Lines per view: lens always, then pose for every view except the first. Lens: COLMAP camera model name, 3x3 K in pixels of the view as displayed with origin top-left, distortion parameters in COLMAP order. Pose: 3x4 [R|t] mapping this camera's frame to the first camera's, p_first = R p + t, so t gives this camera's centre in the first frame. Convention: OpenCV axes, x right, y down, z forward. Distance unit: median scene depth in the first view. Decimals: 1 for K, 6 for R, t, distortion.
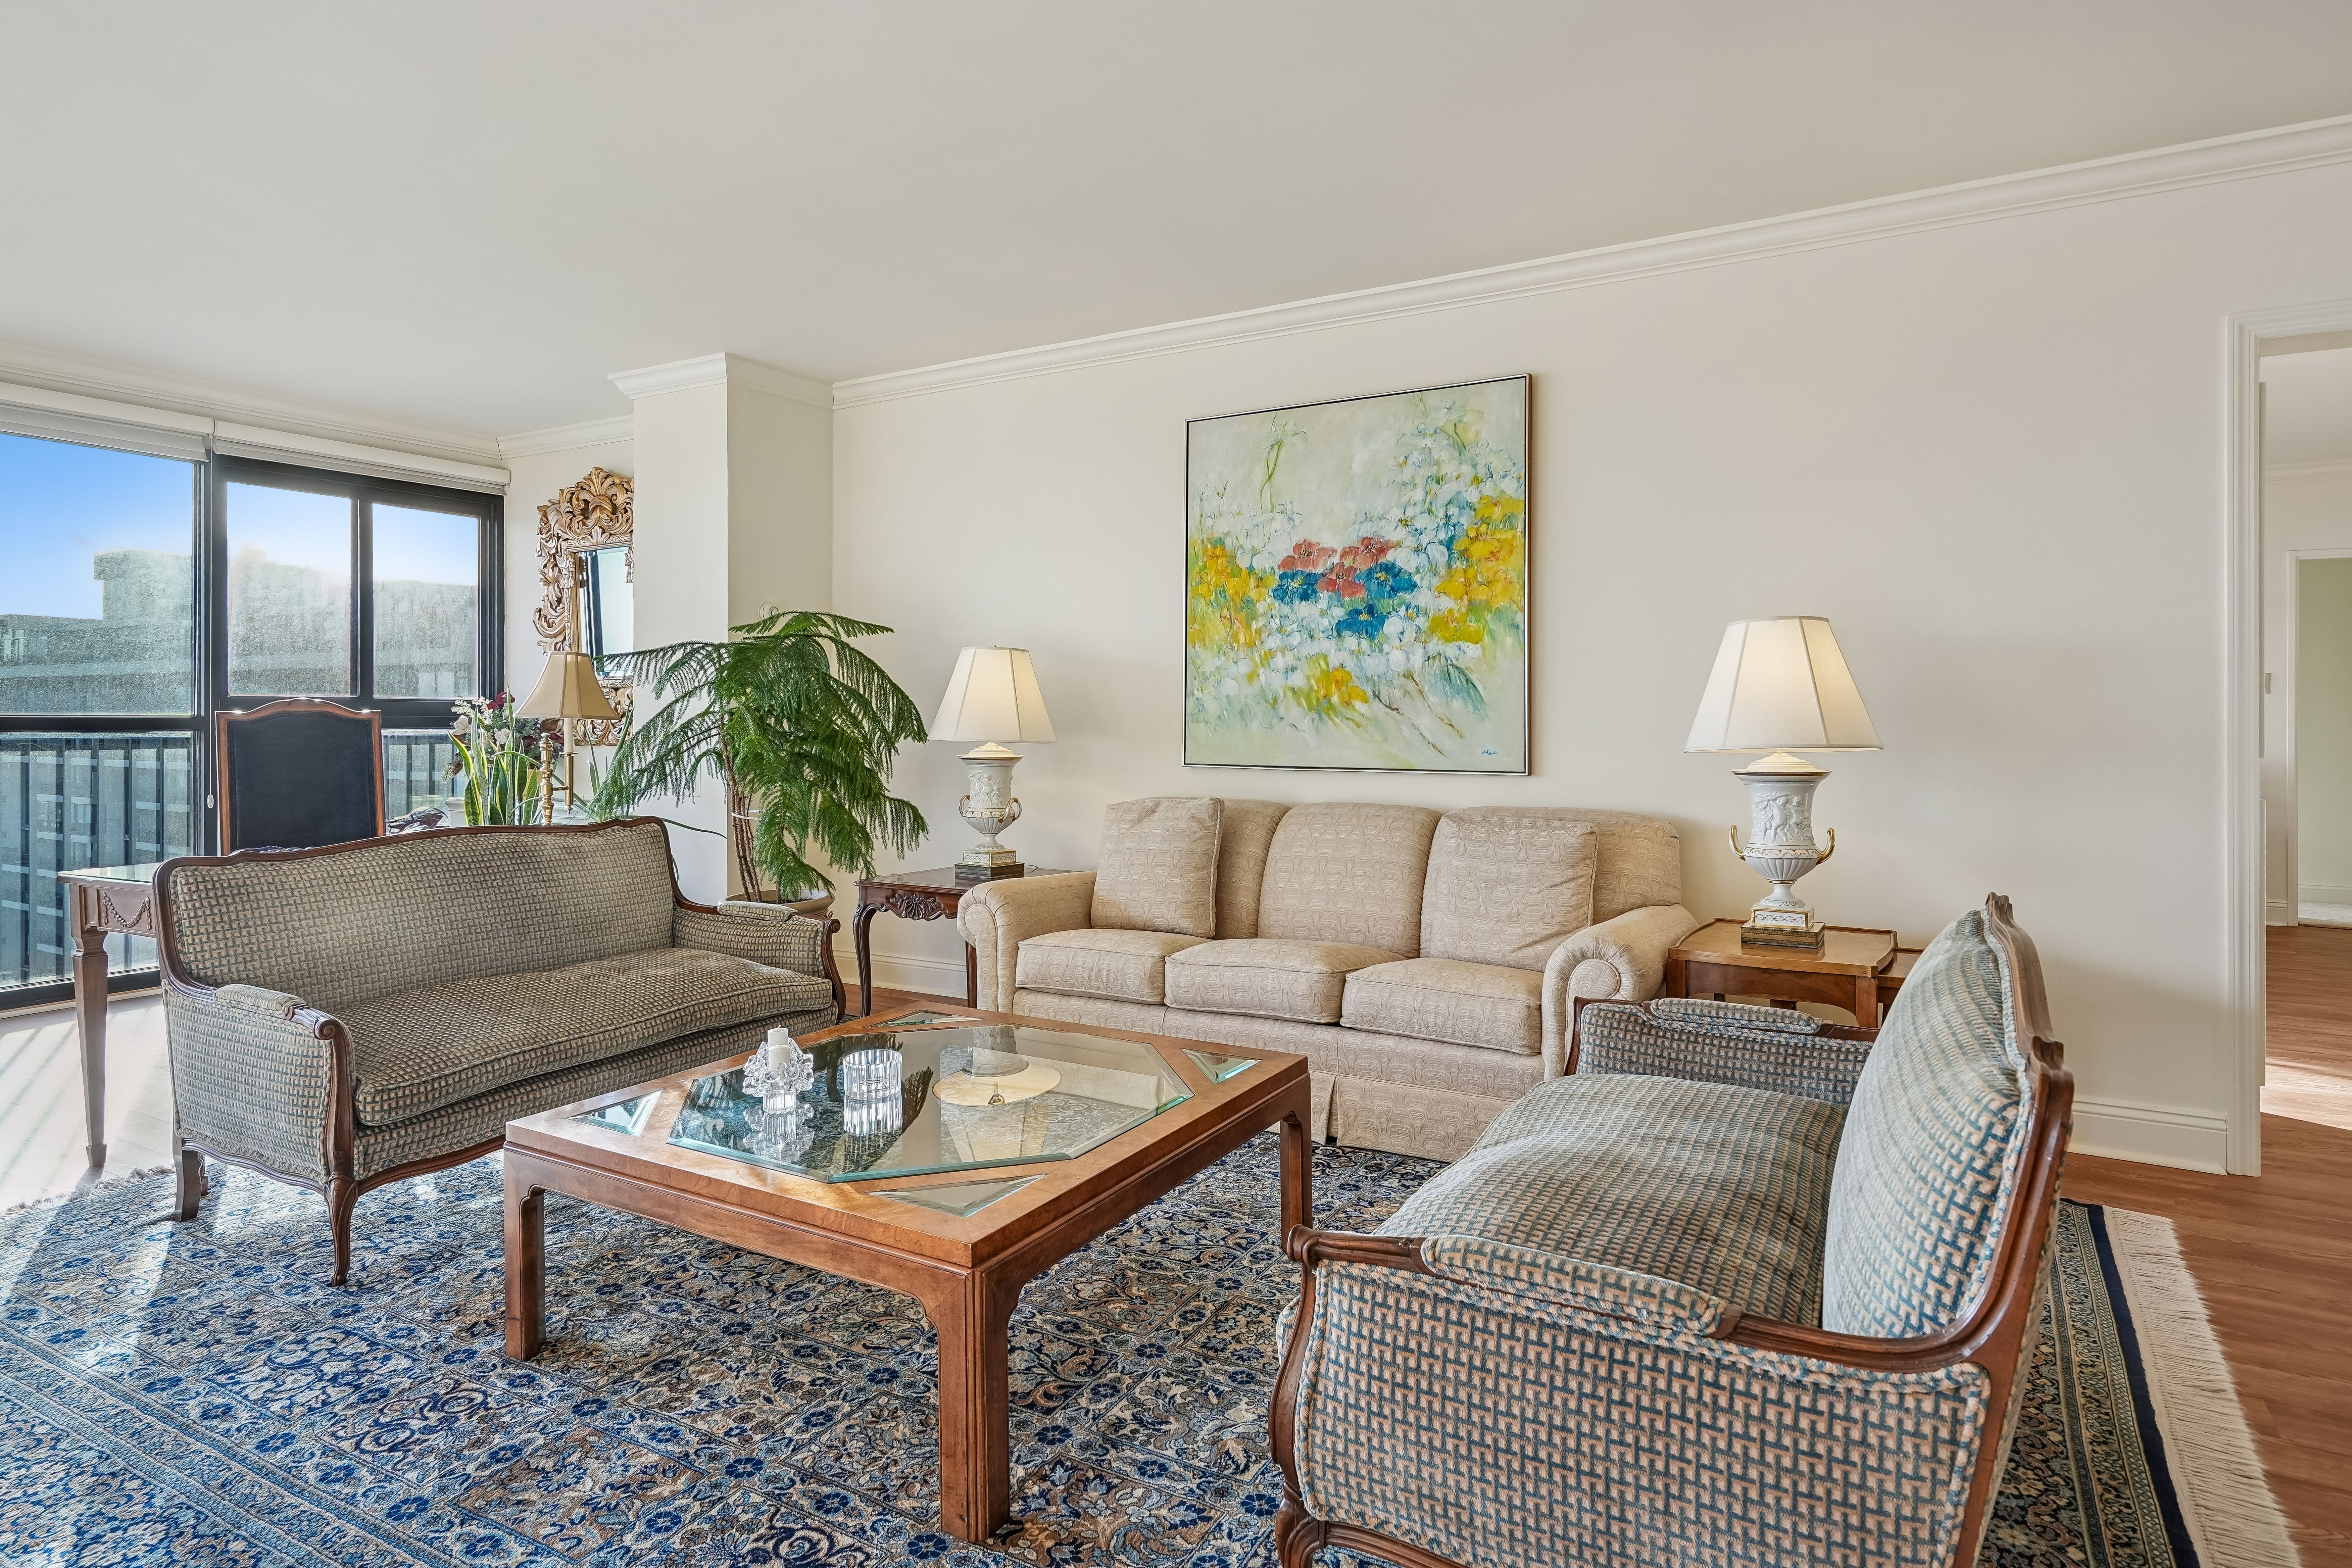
lens RADIAL K [[1280.4, 0, 1187.8], [0, 1280.4, 721.4], [0, 0, 1]] dist [0.006857, 0.002616]
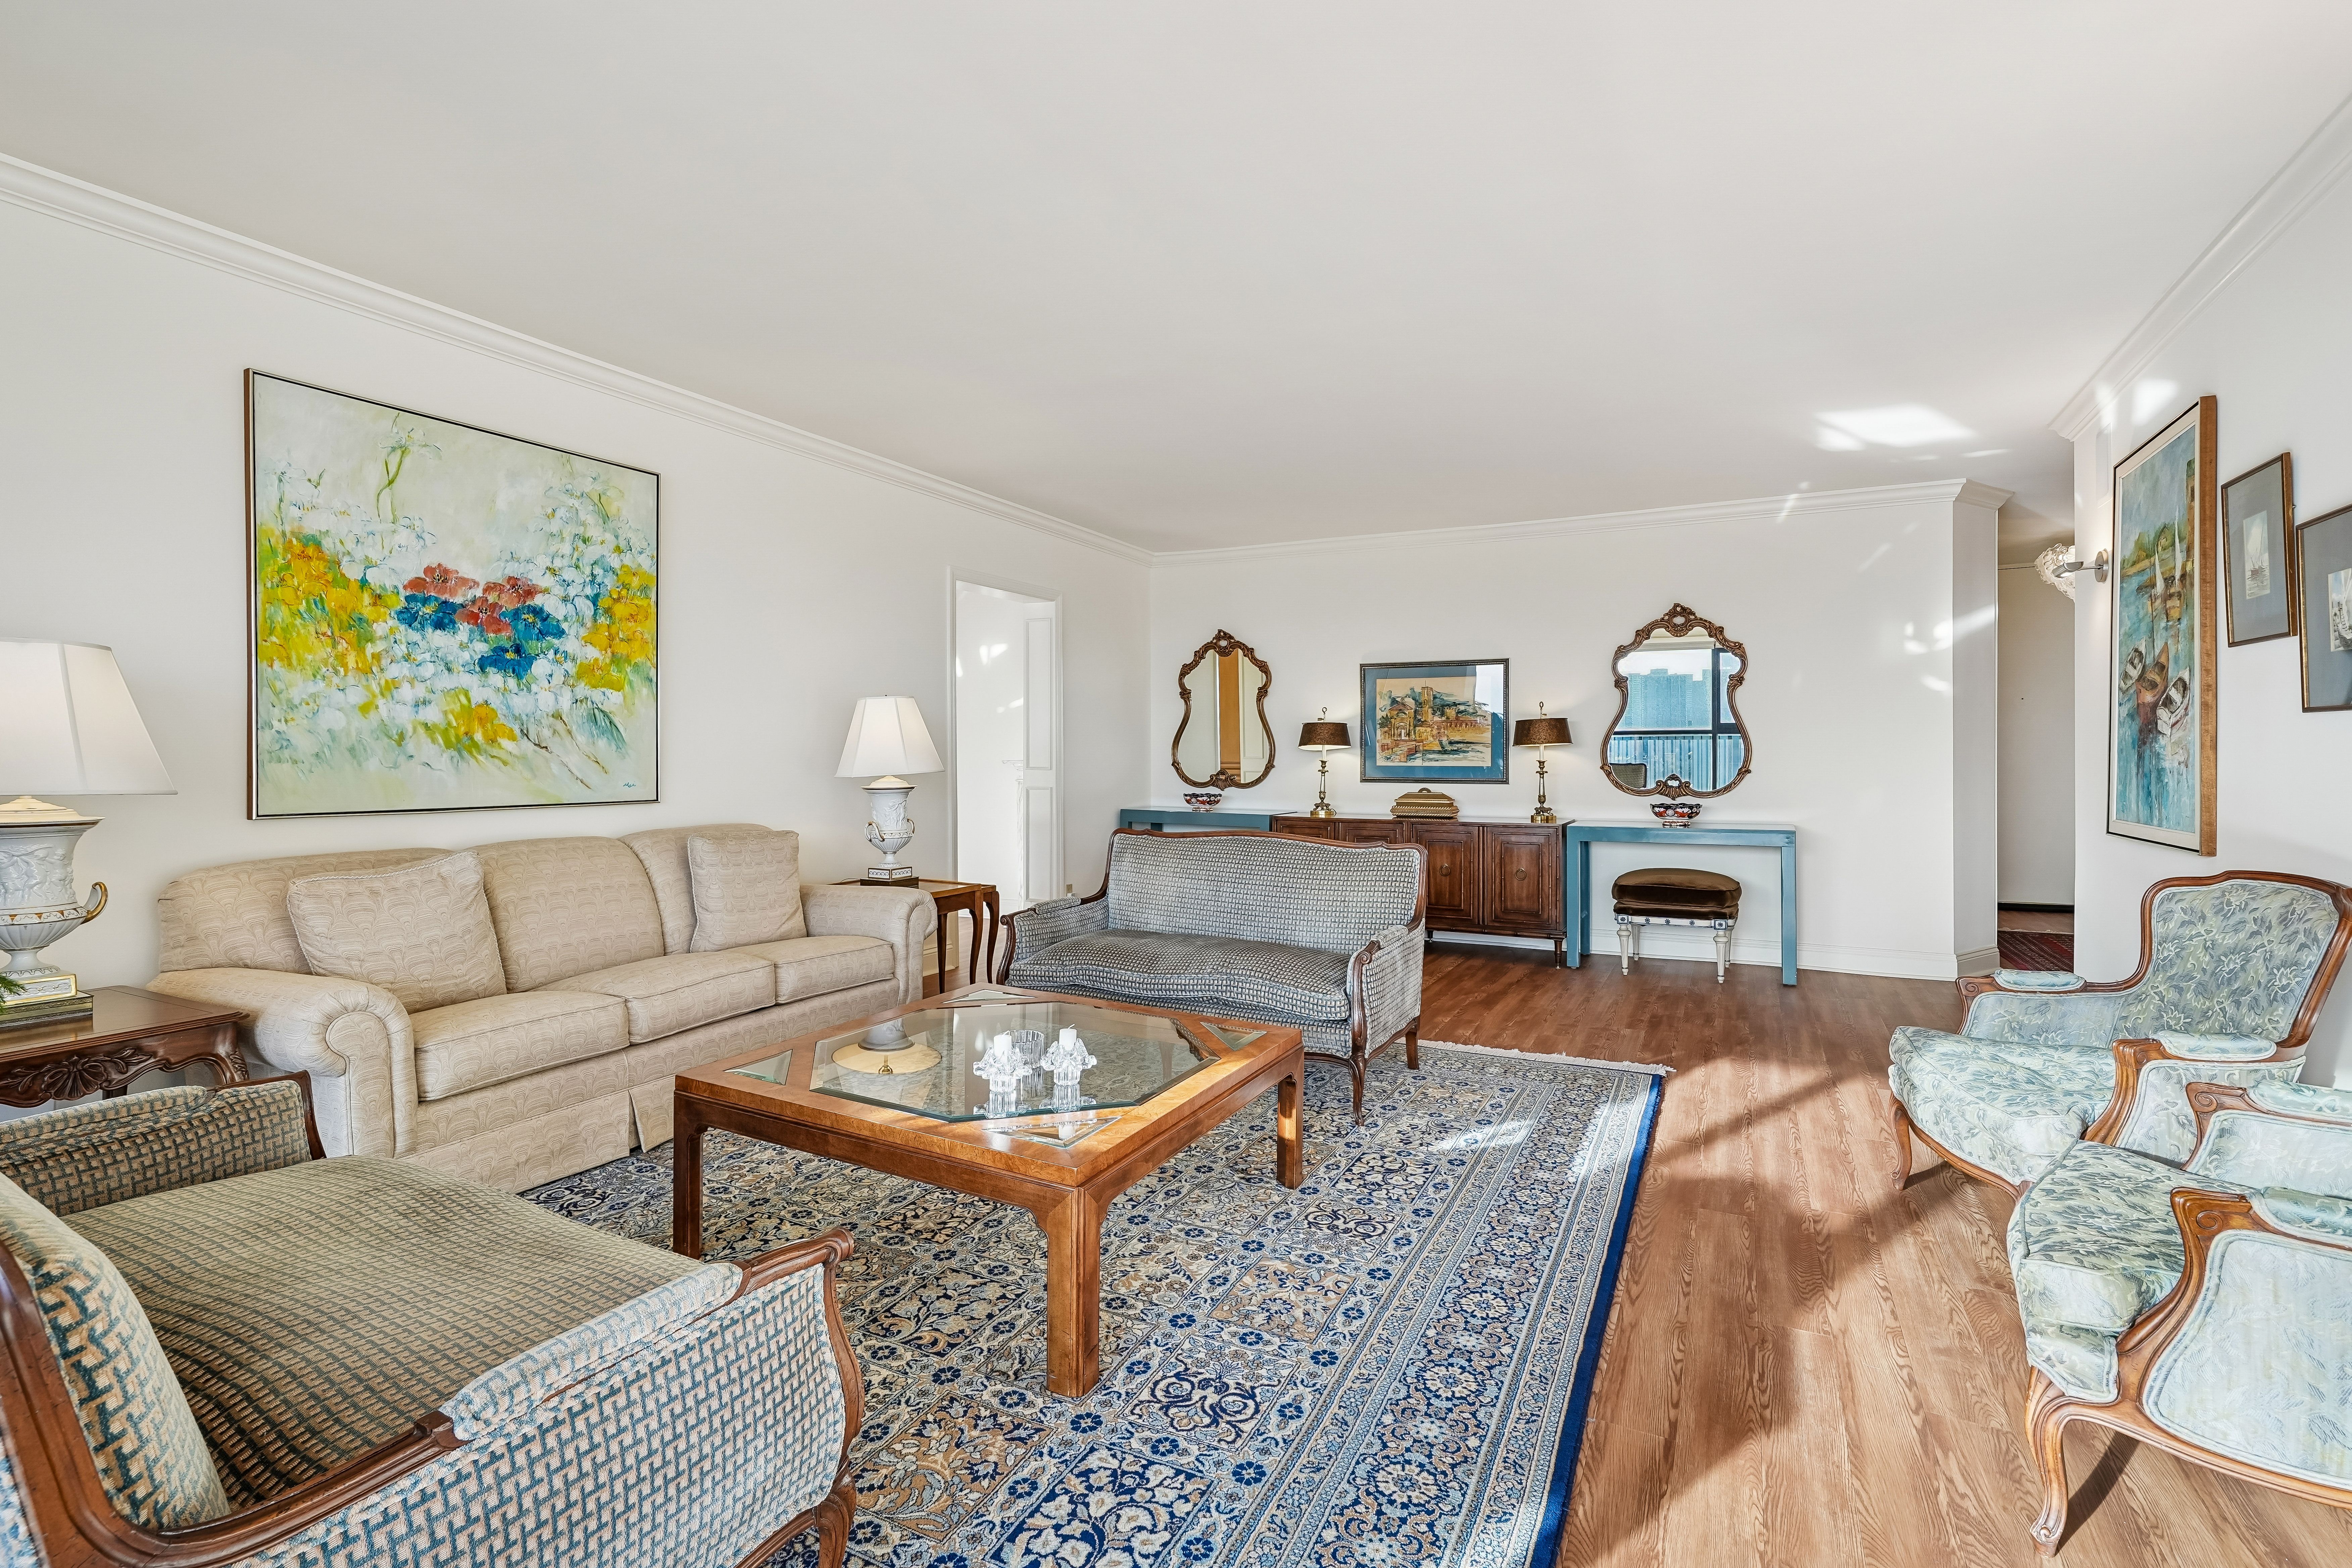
lens RADIAL K [[1052.6, 0, 1184.6], [0, 1052.6, 763.9], [0, 0, 1]] dist [-0.007099, 0.001330]
pose [[-0.030770, -0.005557, 0.999511, -0.700502], [0.009145, 0.999941, 0.005841, 0.003512], [-0.999485, 0.009320, -0.030717, 0.496515]]
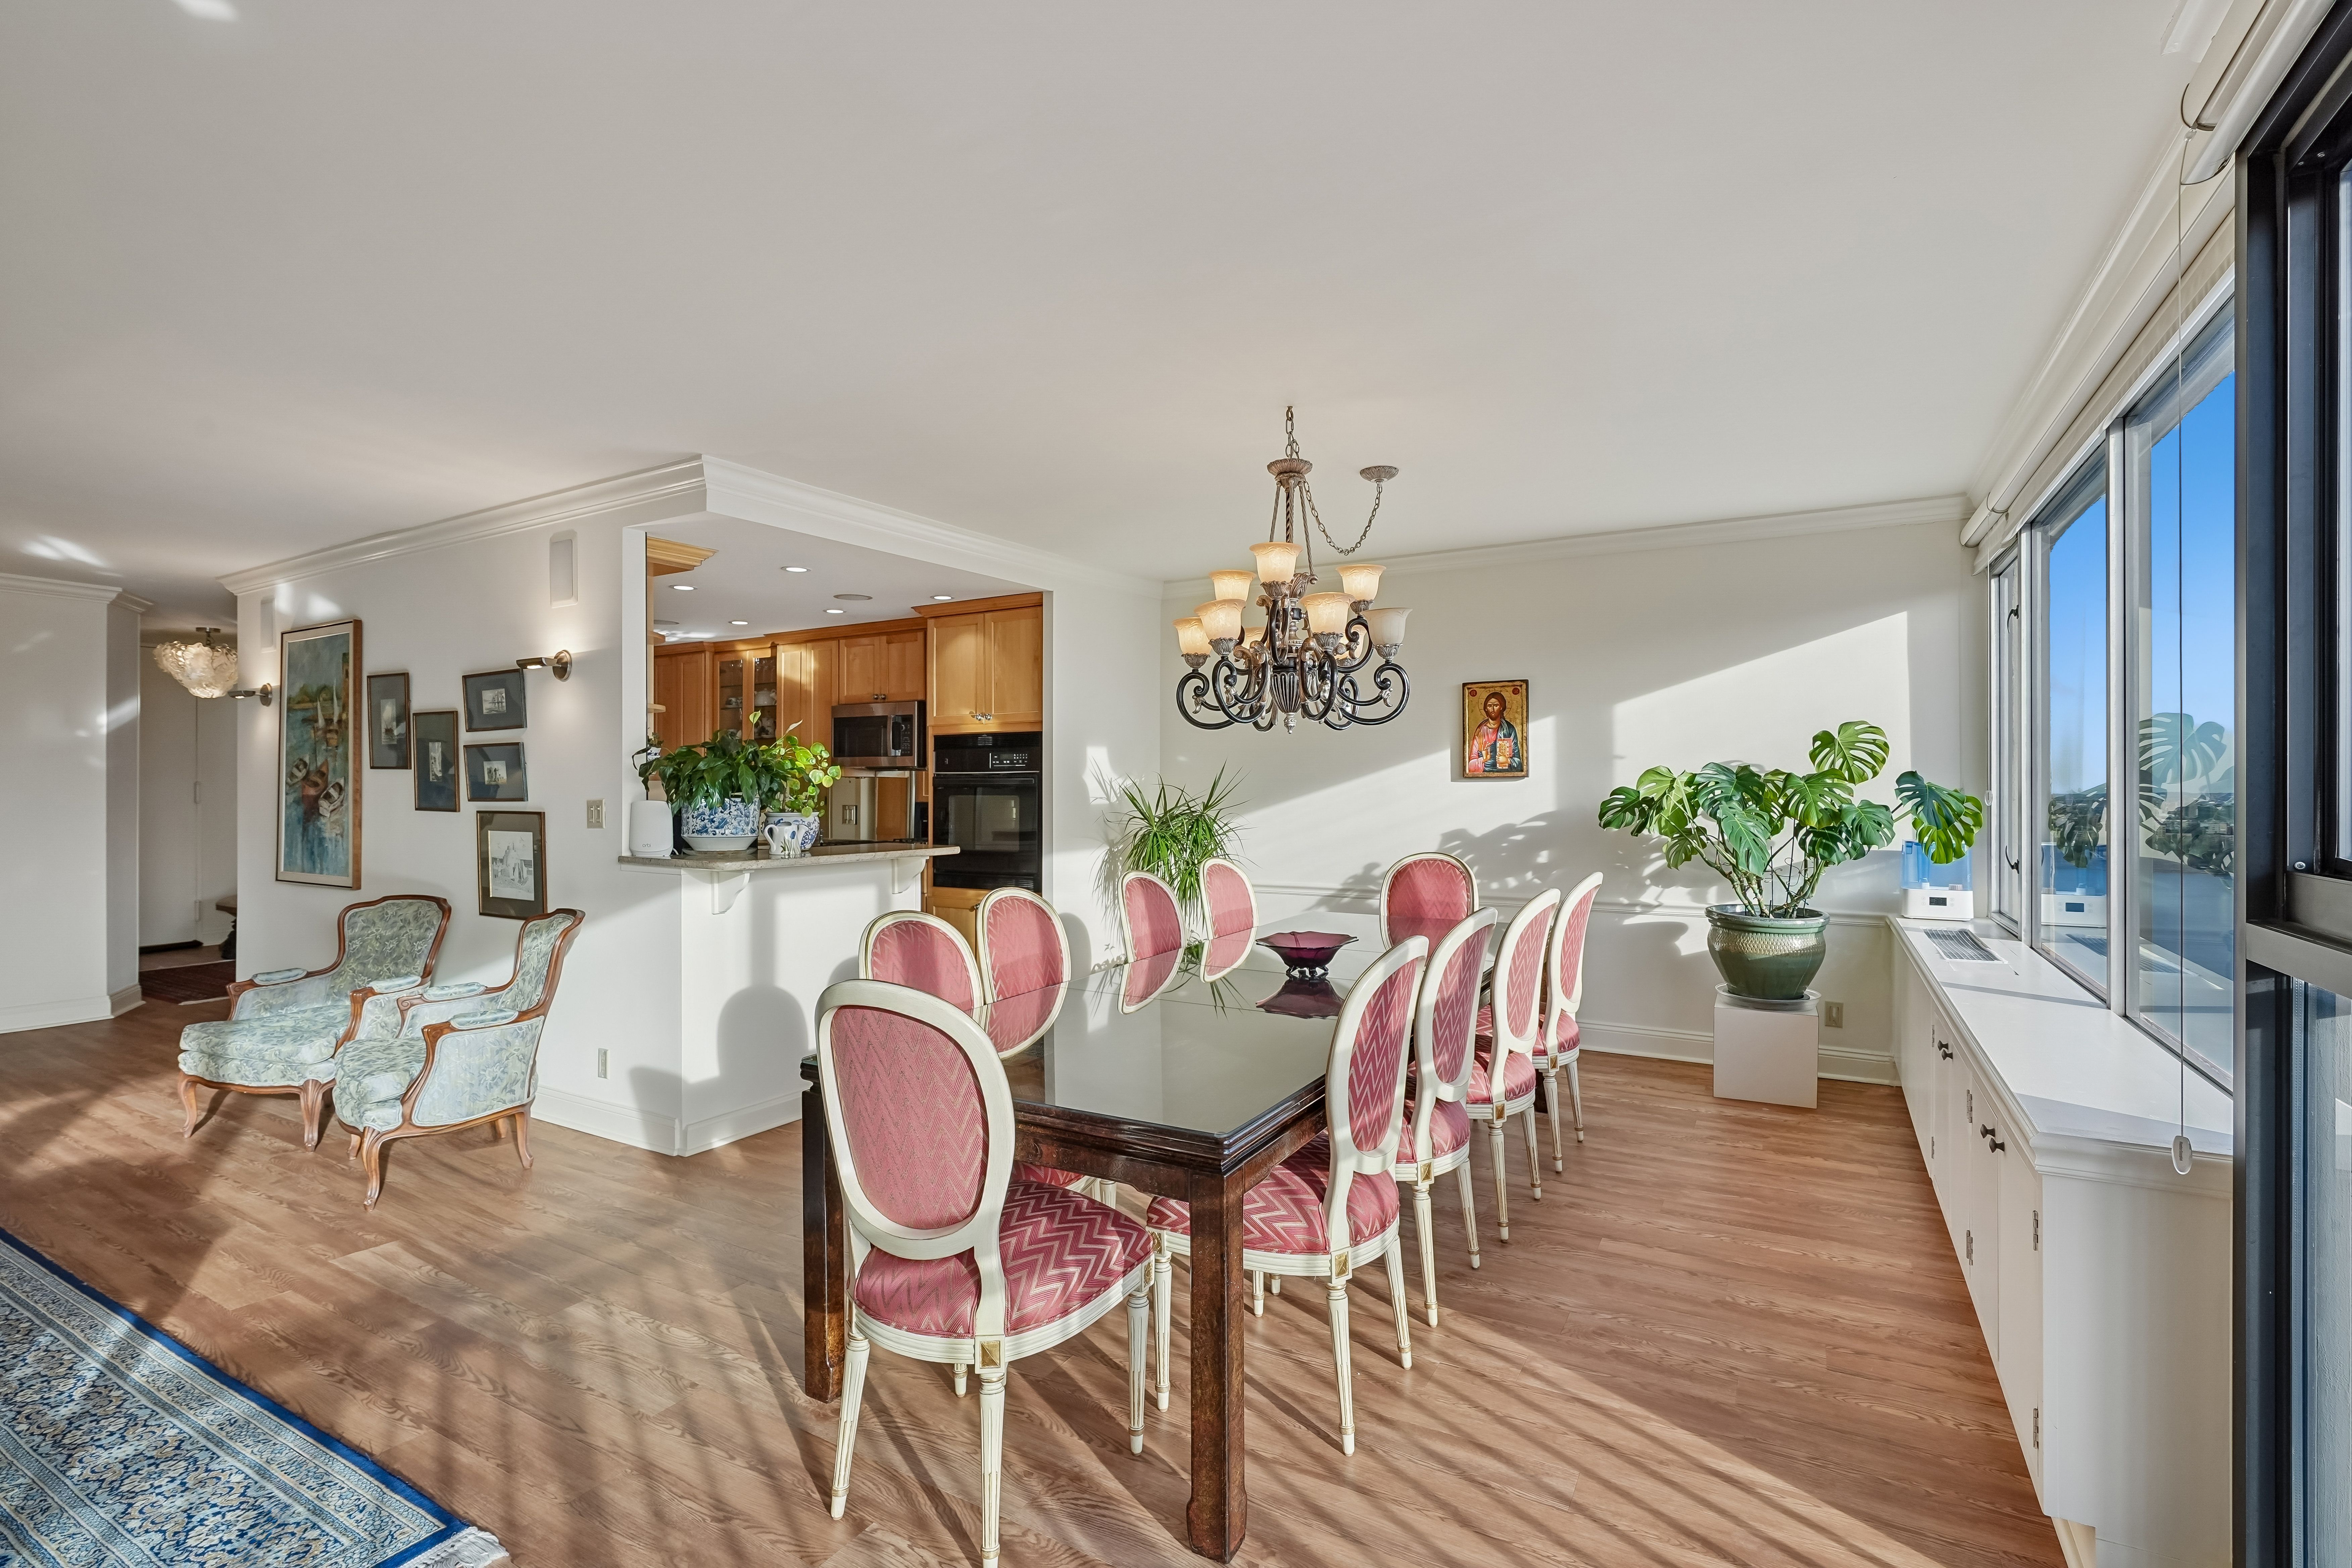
lens RADIAL K [[1062.7, 0, 1196.4], [0, 1062.7, 767.9], [0, 0, 1]] dist [0.001111, 0.000962]
pose [[-0.999977, 0.004462, 0.005097, -0.975962], [0.004410, 0.999938, -0.010233, -0.044985], [-0.005142, -0.010210, -0.999935, 0.982474]]
